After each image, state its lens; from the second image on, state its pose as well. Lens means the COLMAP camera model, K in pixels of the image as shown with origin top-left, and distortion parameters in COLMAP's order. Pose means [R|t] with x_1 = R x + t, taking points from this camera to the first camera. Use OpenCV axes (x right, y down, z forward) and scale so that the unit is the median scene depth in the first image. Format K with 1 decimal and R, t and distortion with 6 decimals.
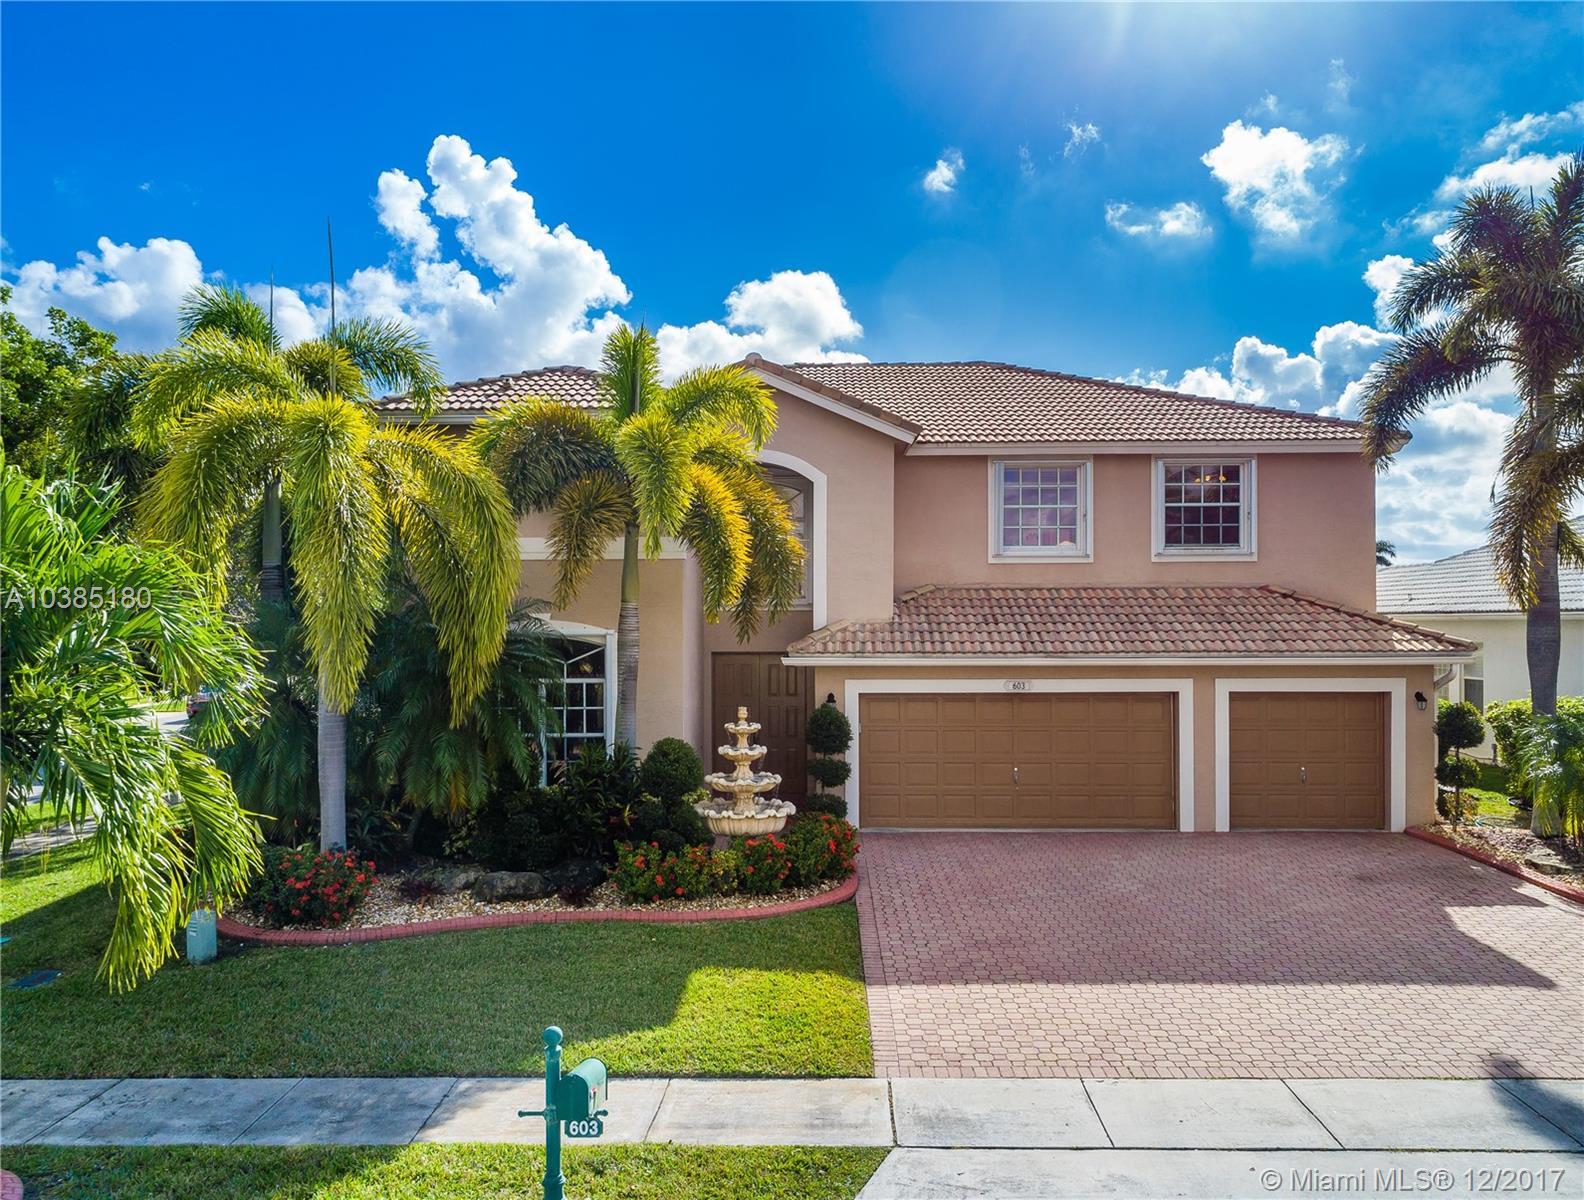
lens RADIAL K [[1201.2, 0, 789.5], [0, 1201.2, 614.0], [0, 0, 1]] dist [0.015982, 0.005974]
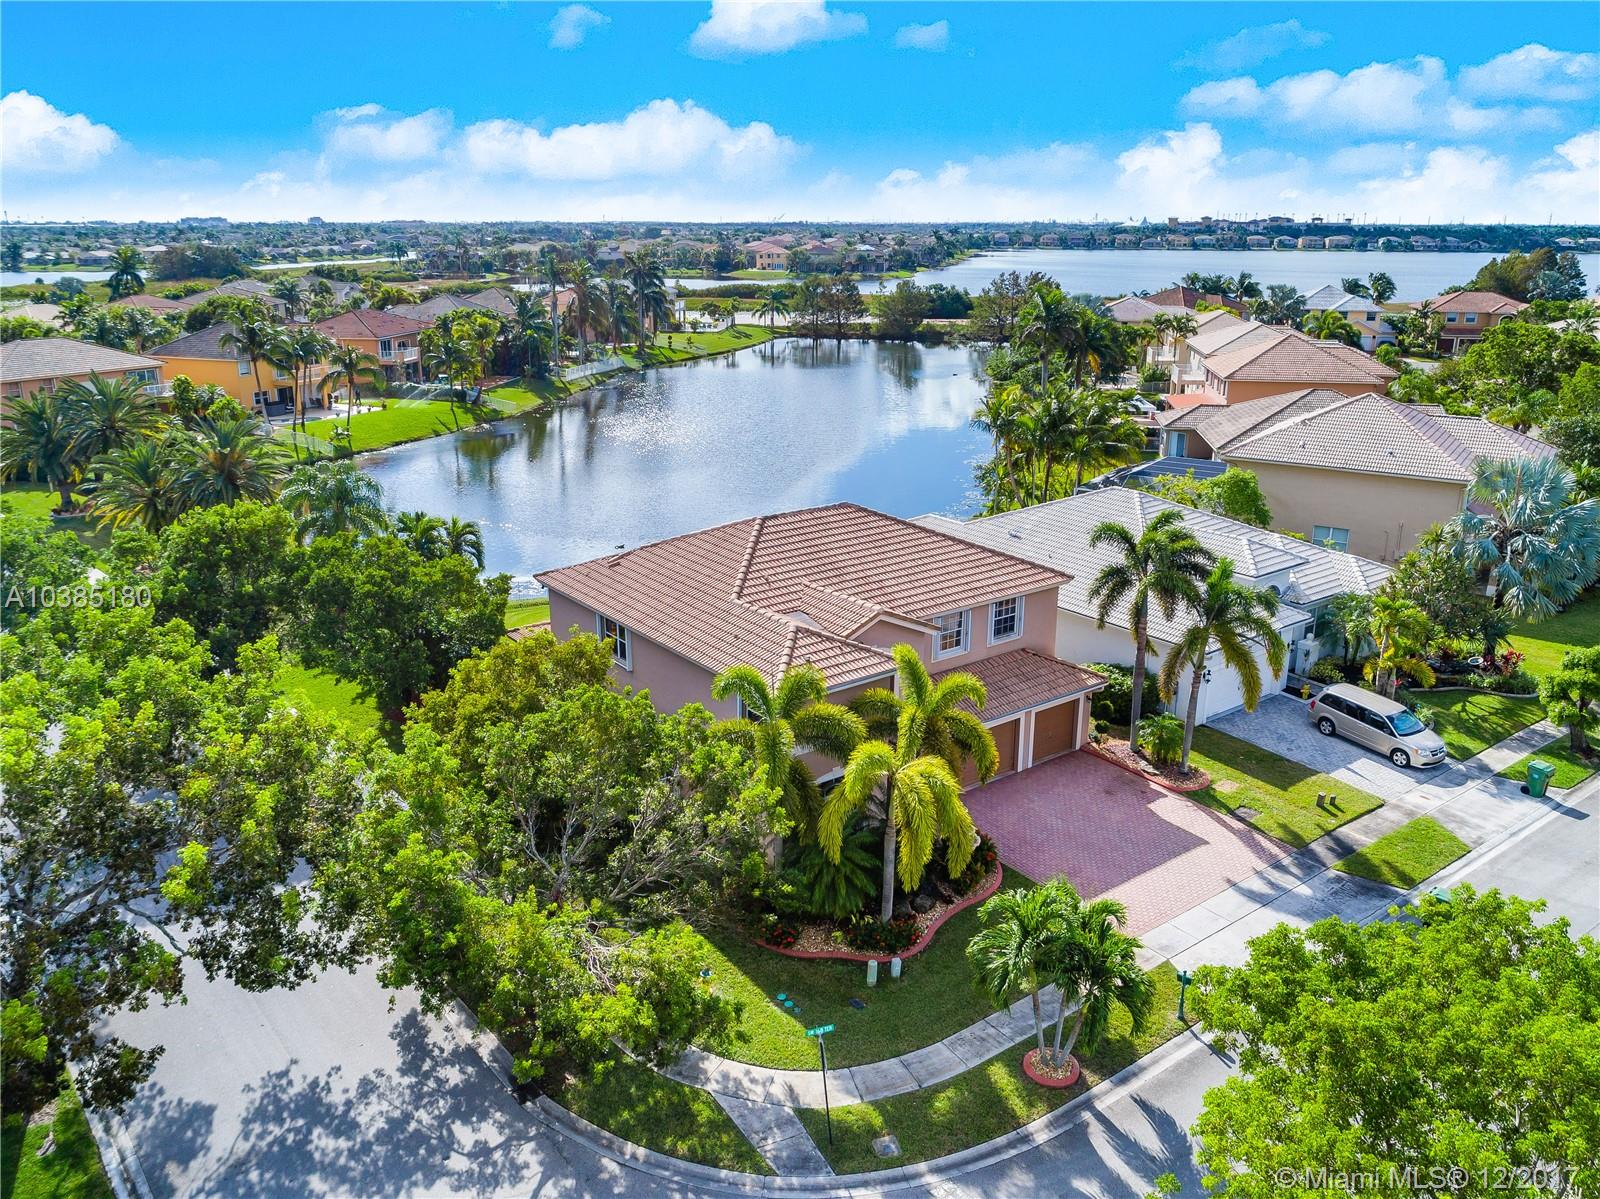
lens RADIAL K [[1214.1, 0, 802.9], [0, 1214.1, 598.1], [0, 0, 1]] dist [-0.011347, 0.001249]
pose [[0.790857, -0.179693, 0.585026, -1.674663], [-0.004120, 0.954339, 0.298698, -1.064450], [-0.611987, -0.238638, 0.754005, -0.578819]]
